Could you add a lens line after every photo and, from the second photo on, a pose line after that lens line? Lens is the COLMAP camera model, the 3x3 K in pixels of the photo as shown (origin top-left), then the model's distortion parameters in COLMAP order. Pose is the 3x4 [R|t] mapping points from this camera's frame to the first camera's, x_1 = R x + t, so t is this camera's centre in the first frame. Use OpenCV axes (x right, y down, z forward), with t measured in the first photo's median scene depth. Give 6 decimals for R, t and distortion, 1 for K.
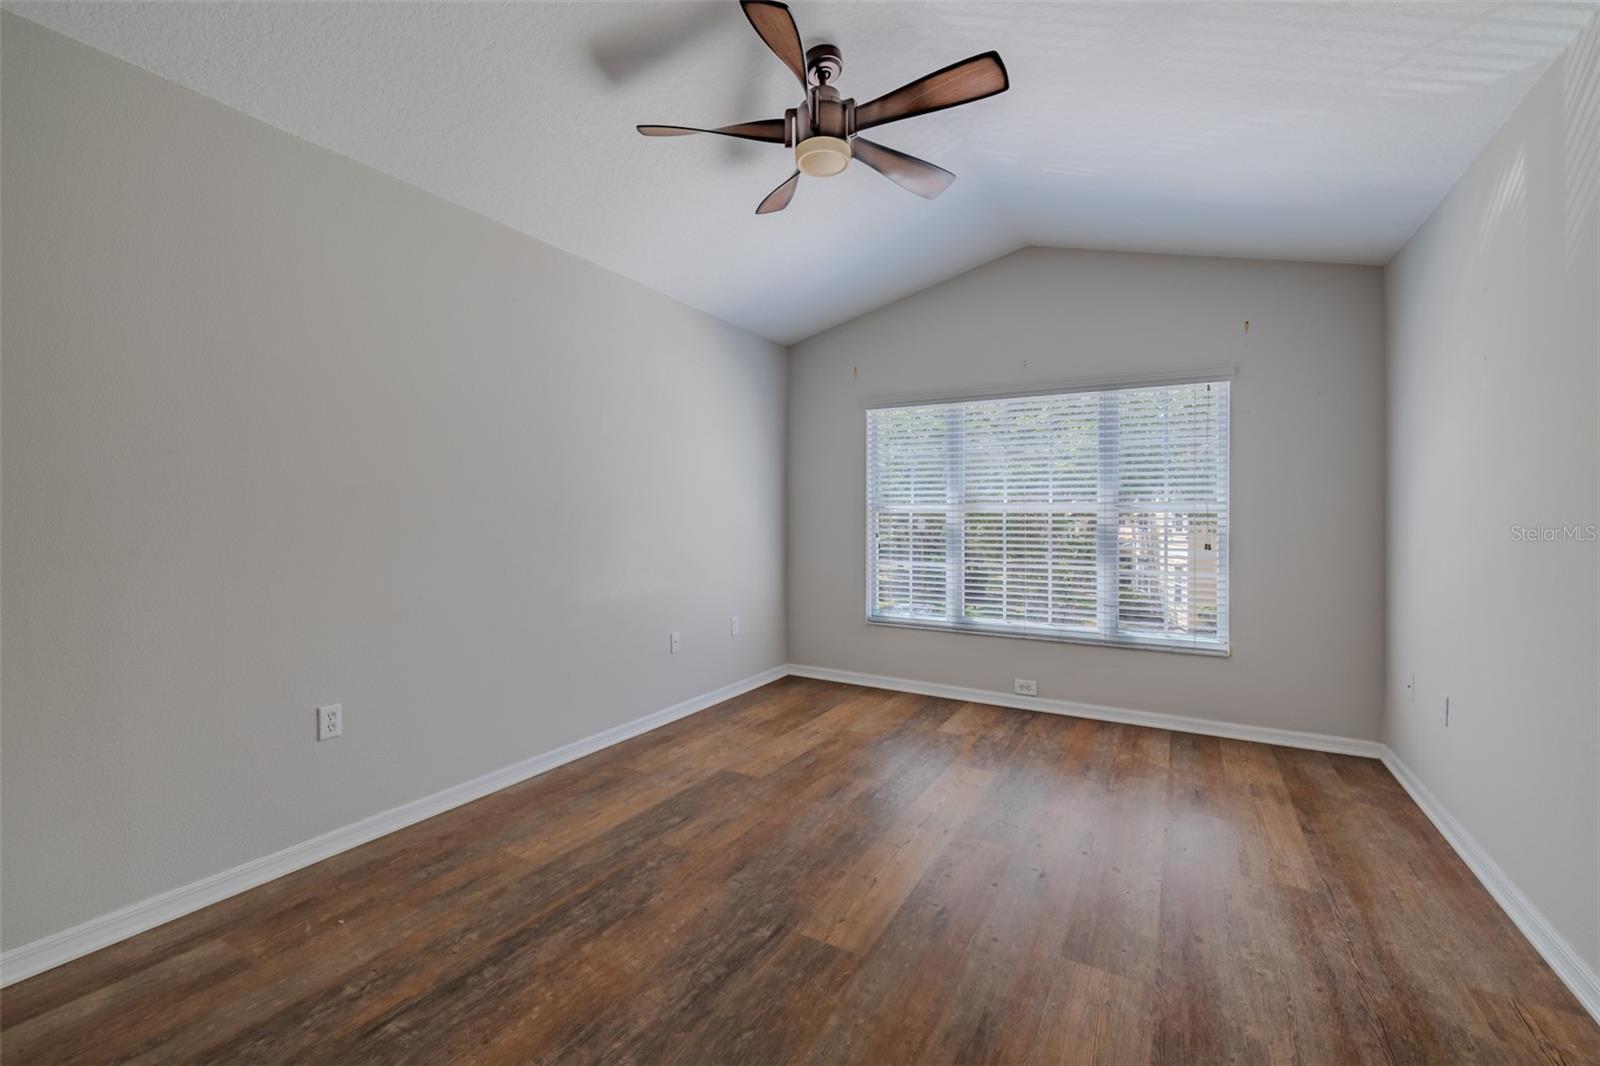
lens RADIAL K [[684.4, 0, 803.4], [0, 684.4, 521.5], [0, 0, 1]] dist [0.001851, -0.000084]
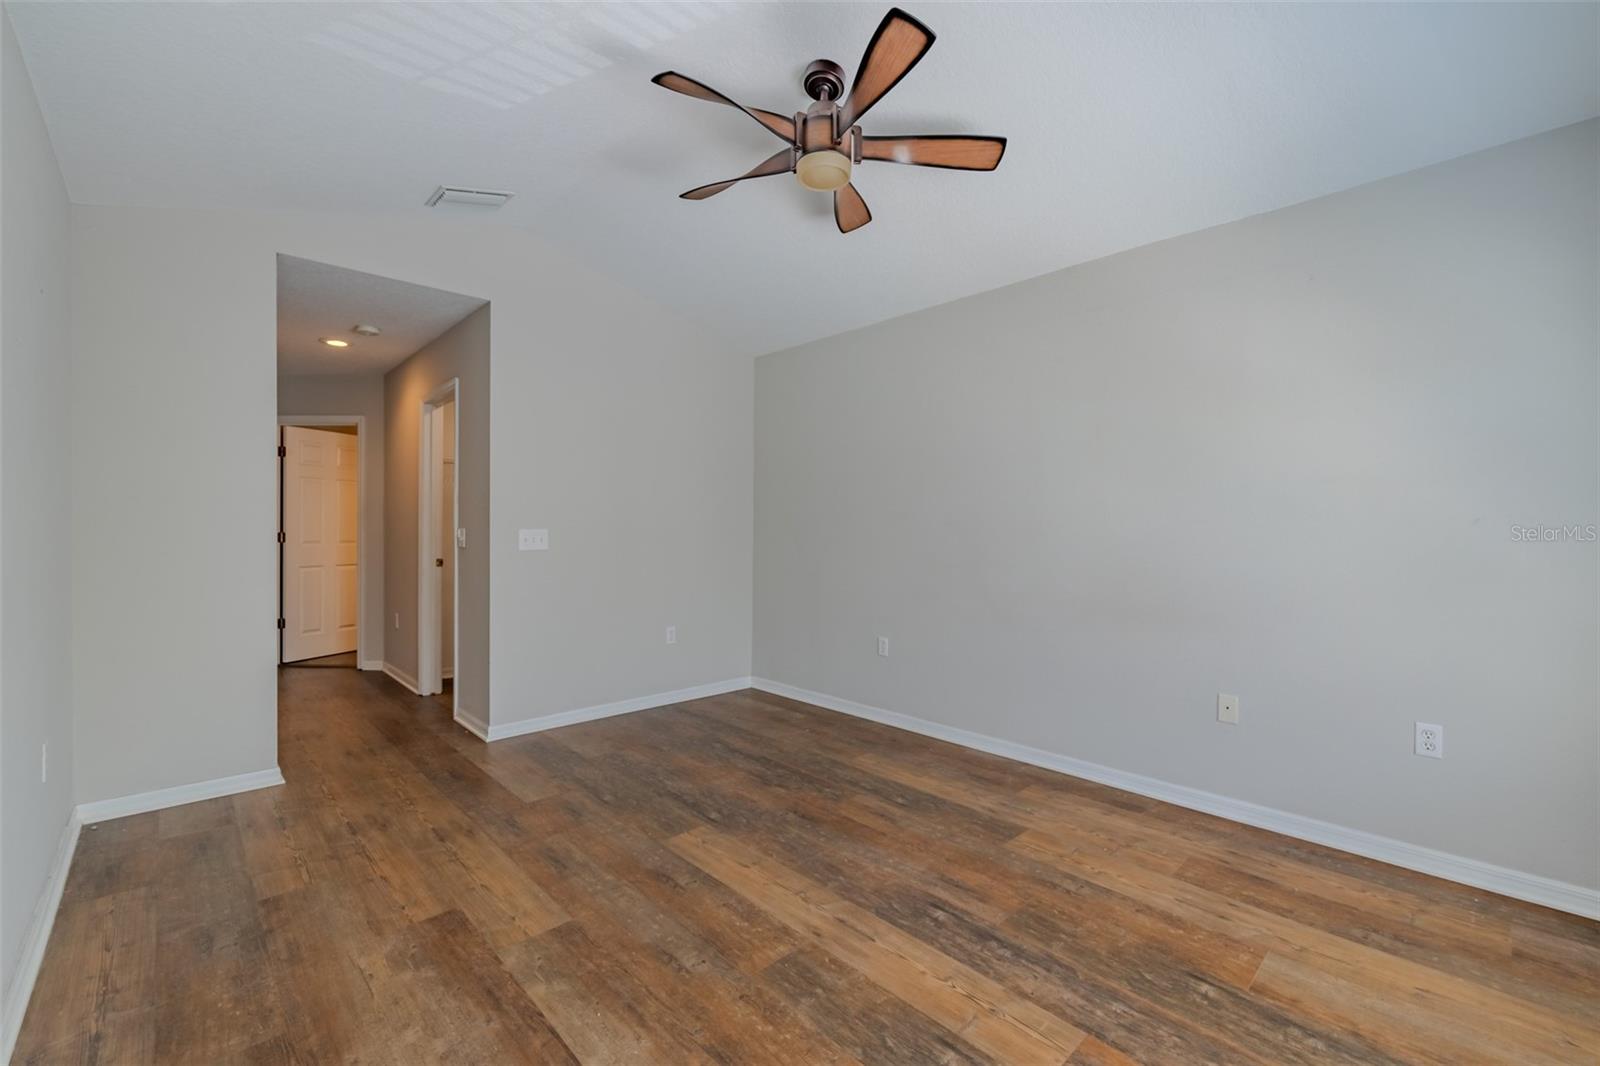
lens RADIAL K [[684.4, 0, 803.4], [0, 684.4, 521.5], [0, 0, 1]] dist [0.001851, -0.000084]
pose [[-0.307891, -0.016544, -0.951278, 0.959181], [-0.011777, 0.999838, -0.013577, -0.003830], [0.951349, 0.007023, -0.308036, 1.221308]]
